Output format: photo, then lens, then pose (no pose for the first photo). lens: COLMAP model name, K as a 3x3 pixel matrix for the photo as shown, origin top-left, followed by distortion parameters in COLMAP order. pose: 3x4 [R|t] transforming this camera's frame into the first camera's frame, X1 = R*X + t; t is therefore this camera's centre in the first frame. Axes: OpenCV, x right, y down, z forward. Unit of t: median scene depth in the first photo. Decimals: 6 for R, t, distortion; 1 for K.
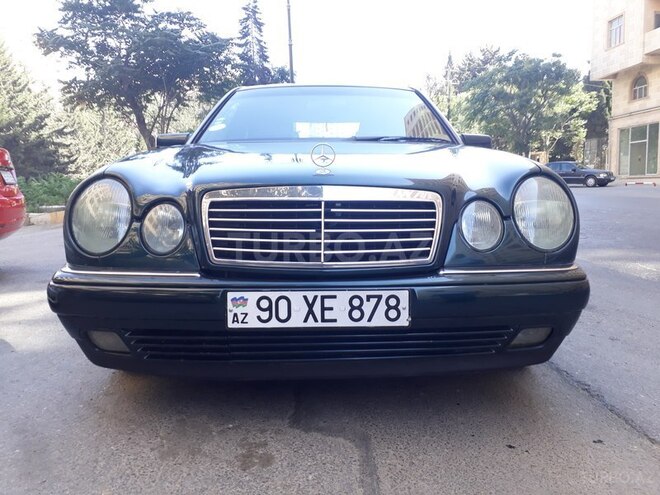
lens RADIAL K [[543.6, 0, 330.0], [0, 543.6, 247.5], [0, 0, 1]] dist [0.004084, 0.014452]
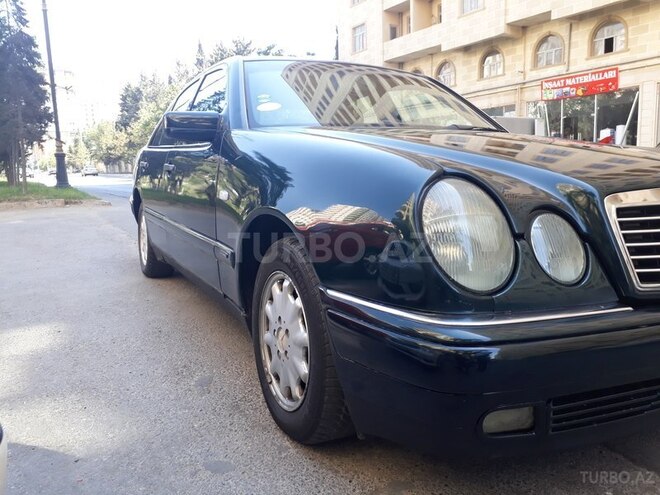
lens RADIAL K [[543.6, 0, 330.0], [0, 543.6, 247.5], [0, 0, 1]] dist [0.004084, 0.014452]
pose [[0.889866, -0.064219, 0.451679, -0.103228], [0.056623, 0.997935, 0.030331, -0.008550], [-0.452694, -0.001415, 0.891665, 0.057274]]
